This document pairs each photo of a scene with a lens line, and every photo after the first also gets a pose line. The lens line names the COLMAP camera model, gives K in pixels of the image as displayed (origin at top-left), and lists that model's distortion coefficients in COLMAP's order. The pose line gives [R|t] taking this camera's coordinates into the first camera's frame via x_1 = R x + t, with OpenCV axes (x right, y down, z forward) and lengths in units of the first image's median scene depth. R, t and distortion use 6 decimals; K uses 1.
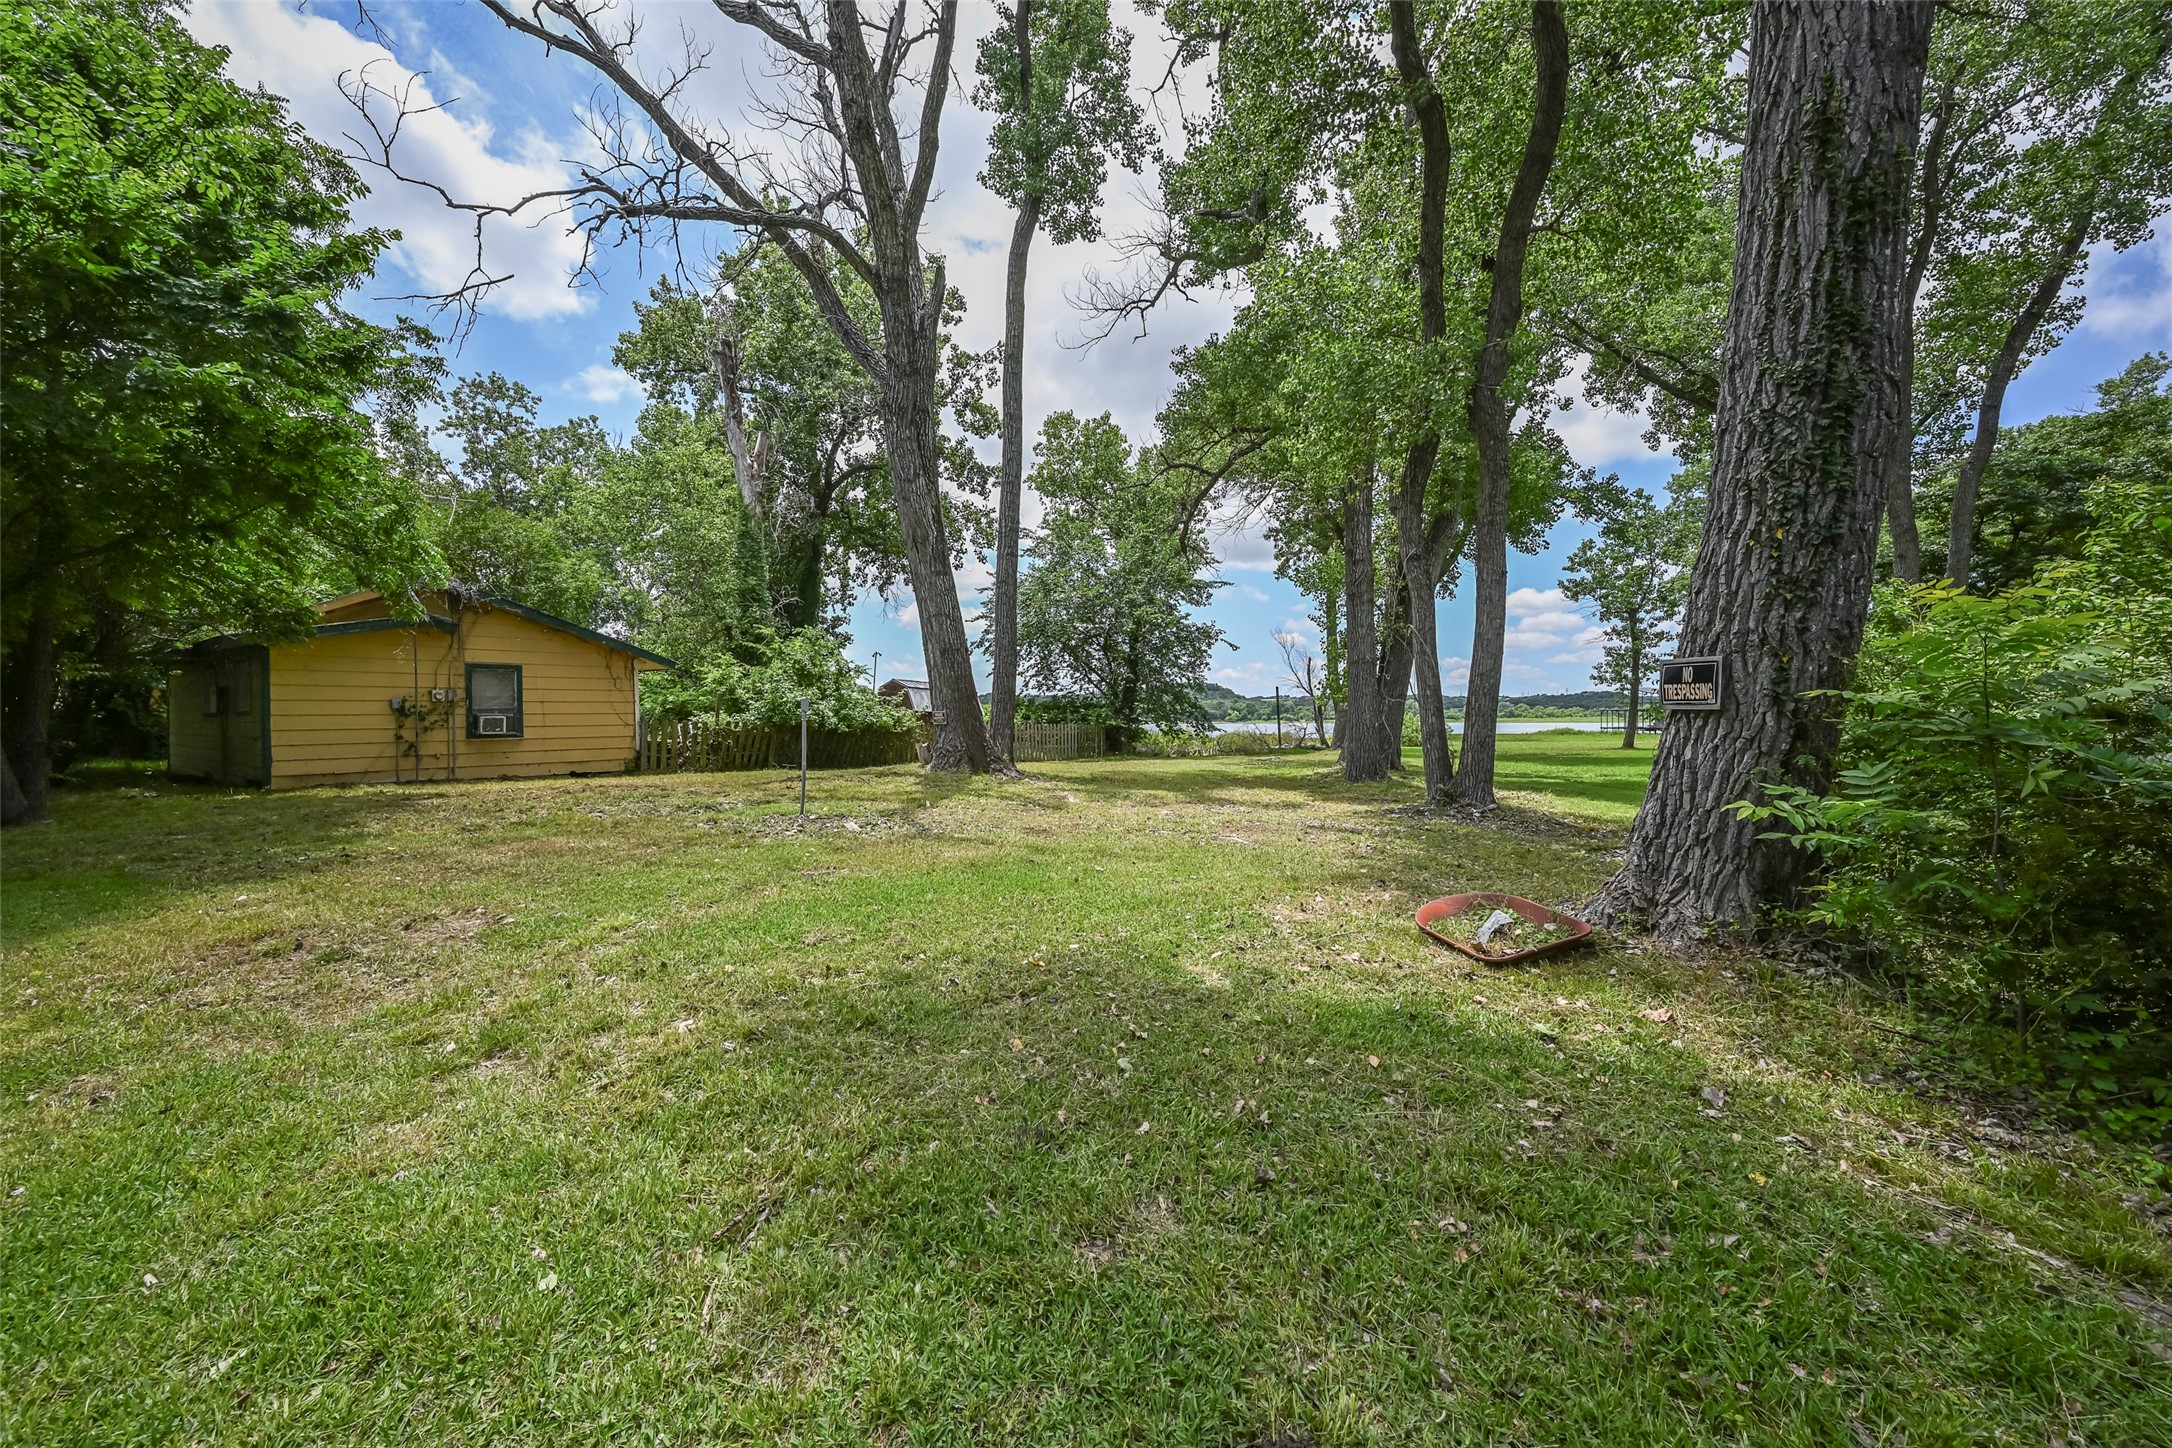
lens RADIAL K [[854.6, 0, 1072.3], [0, 854.6, 724.5], [0, 0, 1]] dist [0.002070, 0.000442]
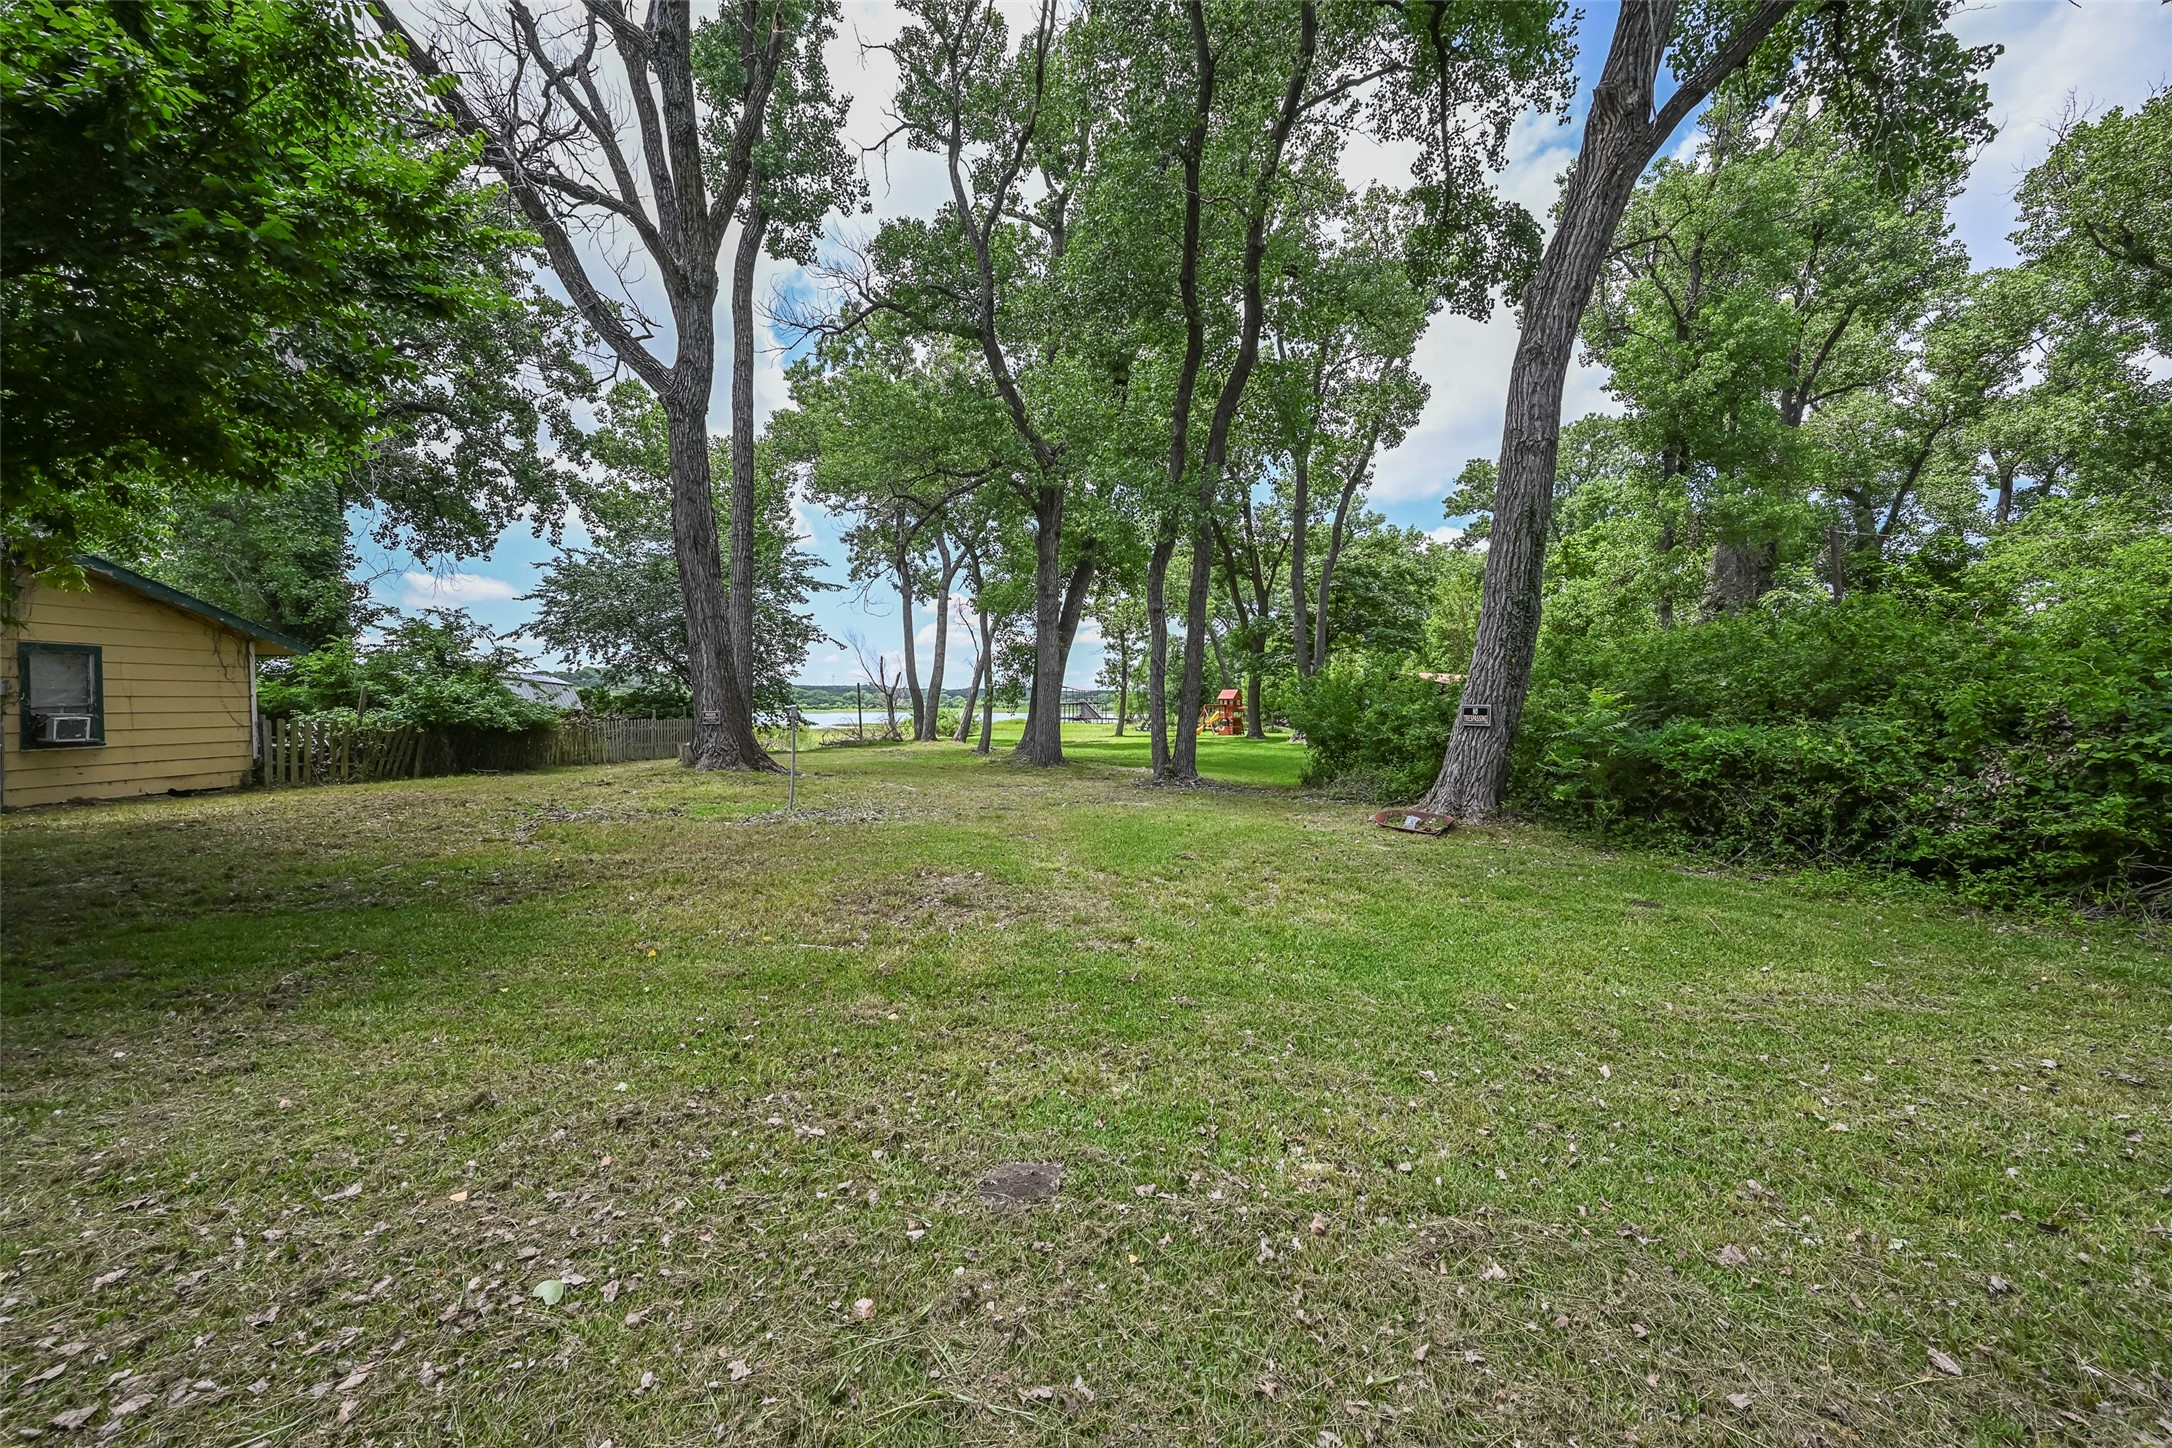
lens RADIAL K [[854.6, 0, 1077.0], [0, 854.6, 719.0], [0, 0, 1]] dist [0.002070, 0.000442]
pose [[0.813568, -0.002279, 0.581465, -0.314086], [-0.000999, 0.999985, 0.005317, -0.009856], [-0.581469, -0.004906, 0.813554, -0.058851]]
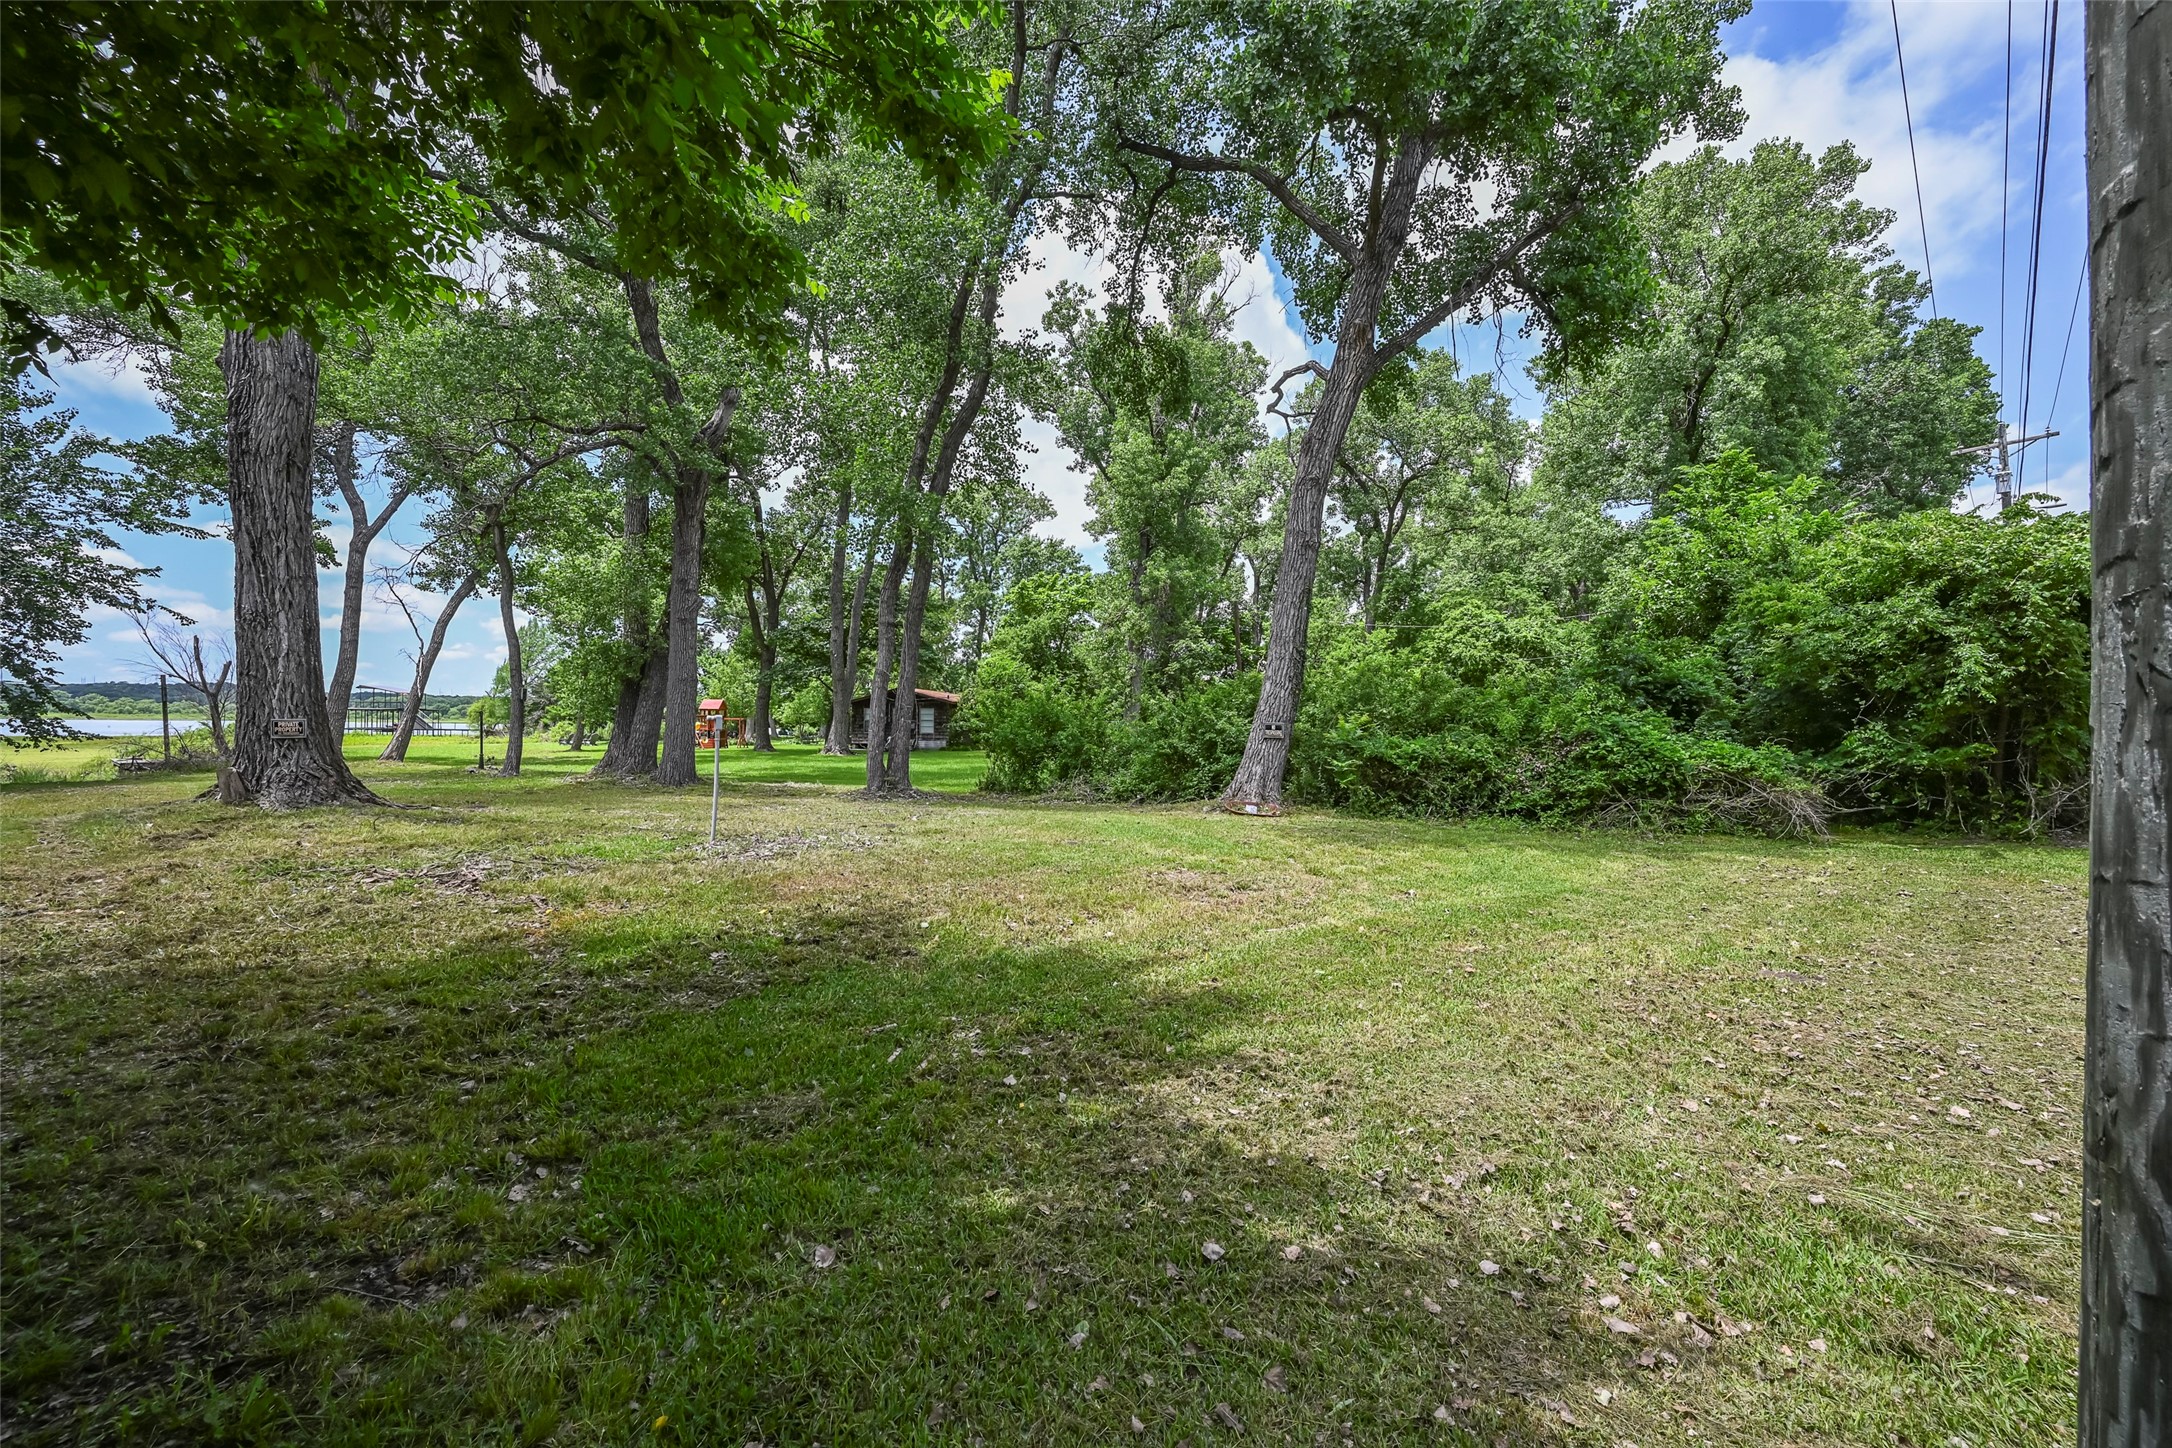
lens RADIAL K [[854.6, 0, 1081.8], [0, 854.6, 723.5], [0, 0, 1]] dist [0.002070, 0.000442]
pose [[0.232855, 0.006810, 0.972488, -0.537315], [-0.006810, 0.999962, -0.005372, -0.010367], [-0.972488, -0.005371, 0.232893, 0.190046]]
